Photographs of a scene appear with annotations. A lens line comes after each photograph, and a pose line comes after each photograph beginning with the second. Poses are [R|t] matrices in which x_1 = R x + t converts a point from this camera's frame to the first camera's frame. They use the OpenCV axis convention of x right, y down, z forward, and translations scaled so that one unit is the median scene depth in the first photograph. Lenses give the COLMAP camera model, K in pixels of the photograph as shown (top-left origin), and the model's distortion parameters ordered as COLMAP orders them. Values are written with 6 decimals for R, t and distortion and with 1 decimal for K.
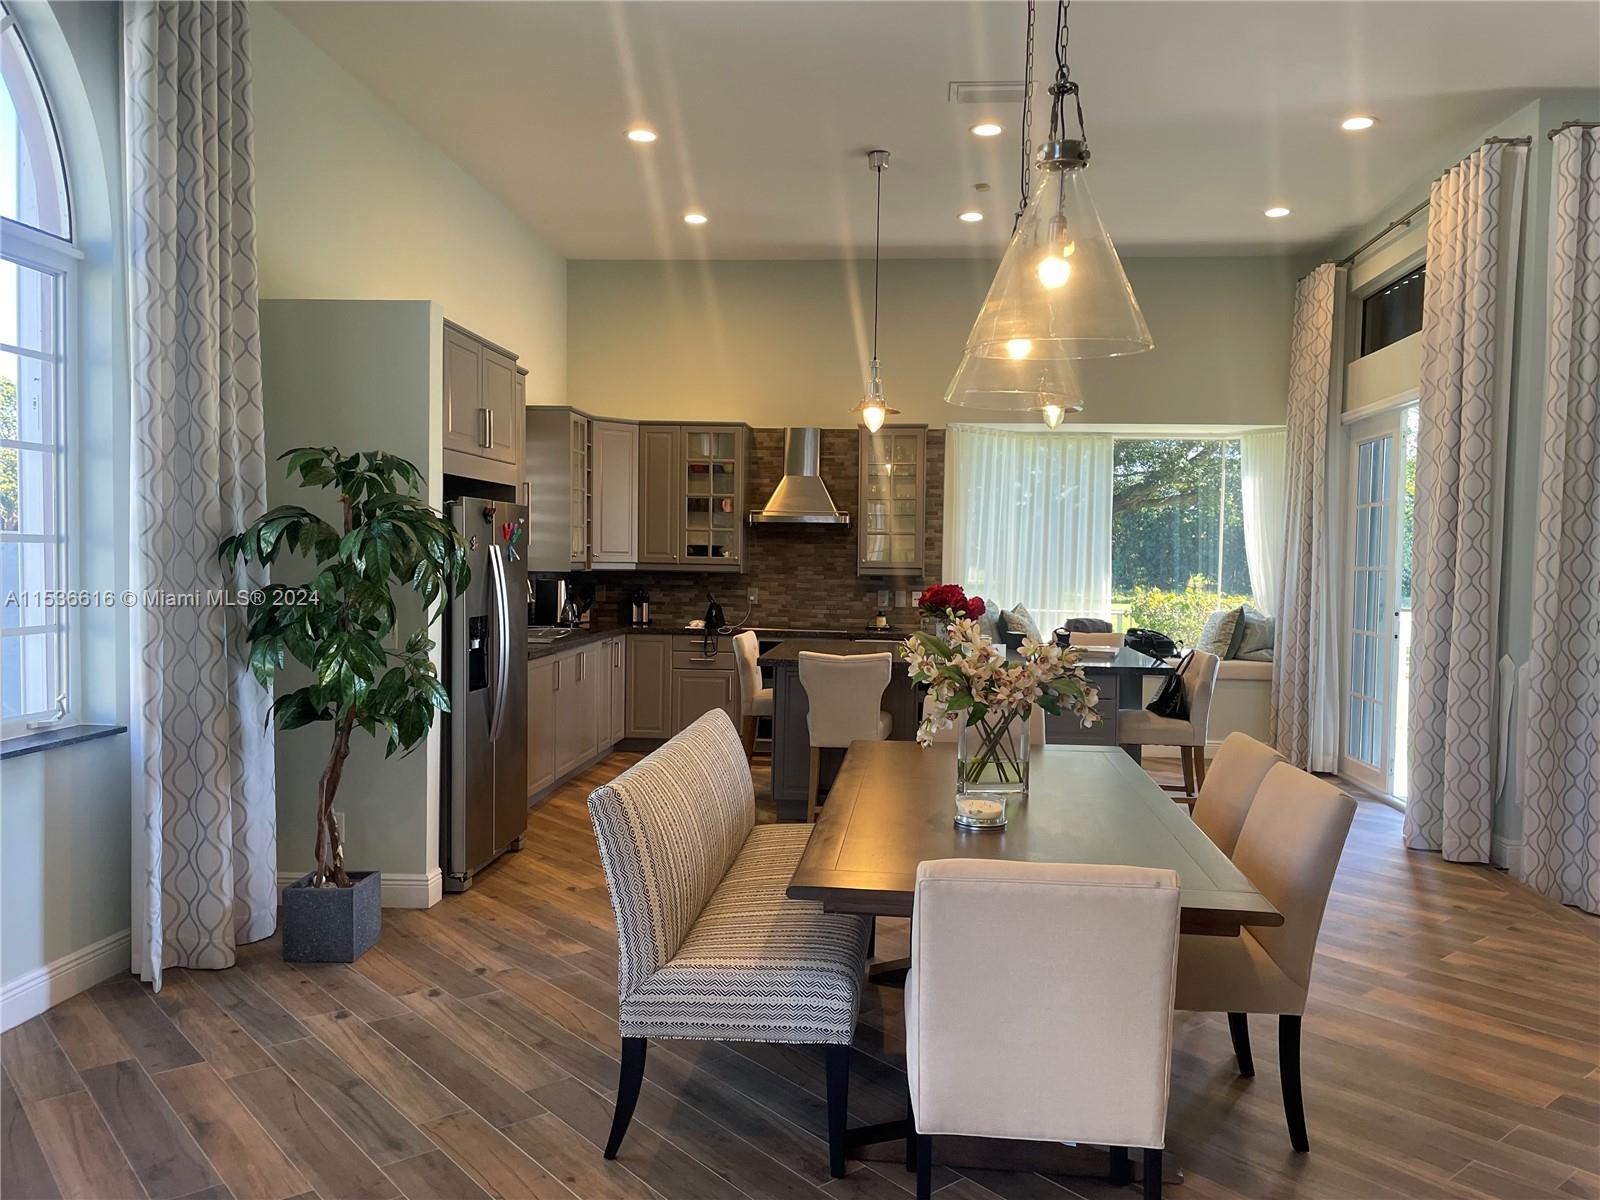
lens RADIAL K [[1218.2, 0, 806.7], [0, 1218.2, 597.6], [0, 0, 1]] dist [0.090515, -0.123597]
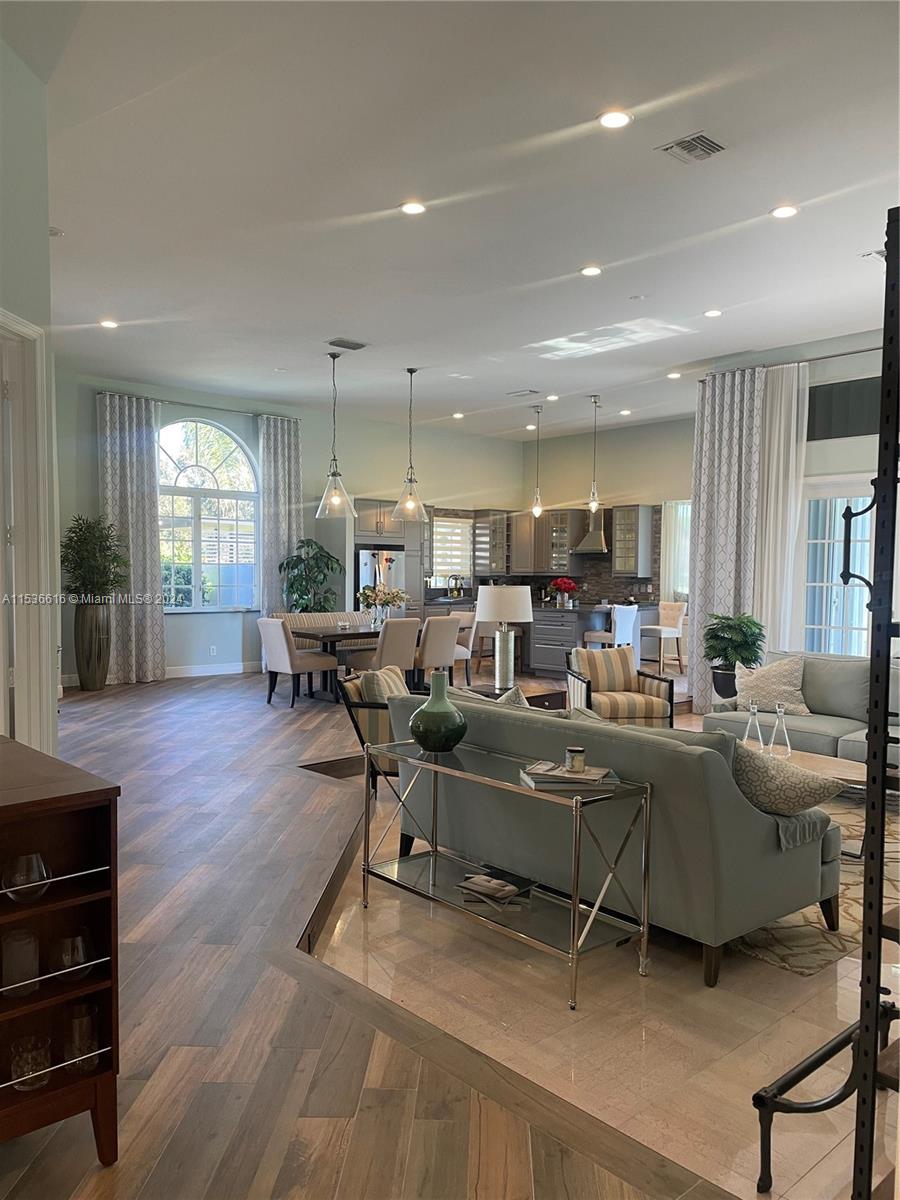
lens RADIAL K [[913.6, 0, 448.6], [0, 913.6, 619.9], [0, 0, 1]] dist [0.090515, -0.123597]
pose [[0.722748, 0.023513, -0.690712, 0.926161], [-0.017183, 0.999723, 0.016053, 0.035827], [0.690898, 0.000266, 0.722952, -0.351990]]
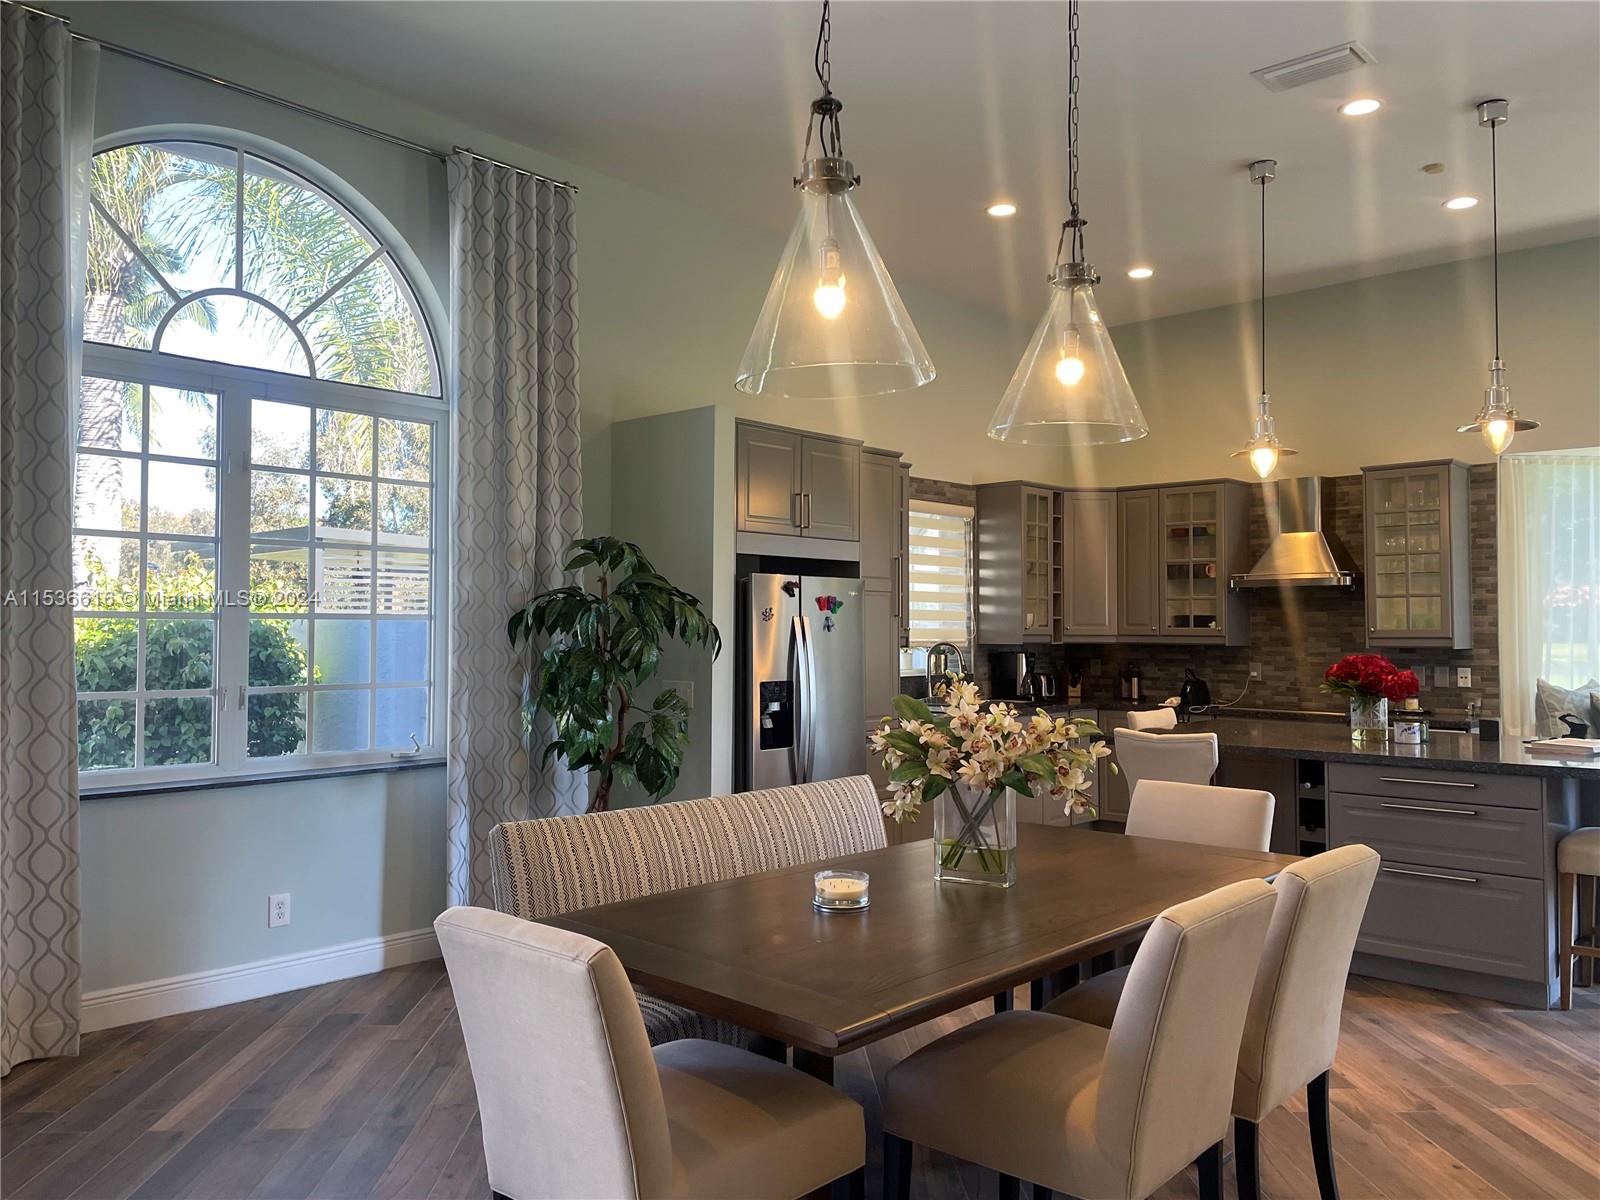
lens RADIAL K [[1218.2, 0, 806.7], [0, 1218.2, 597.6], [0, 0, 1]] dist [0.090515, -0.123597]
pose [[0.783334, -0.031872, -0.620783, 0.261965], [-0.010342, 0.997878, -0.064284, 0.005955], [0.621515, 0.056776, 0.781342, 0.100115]]
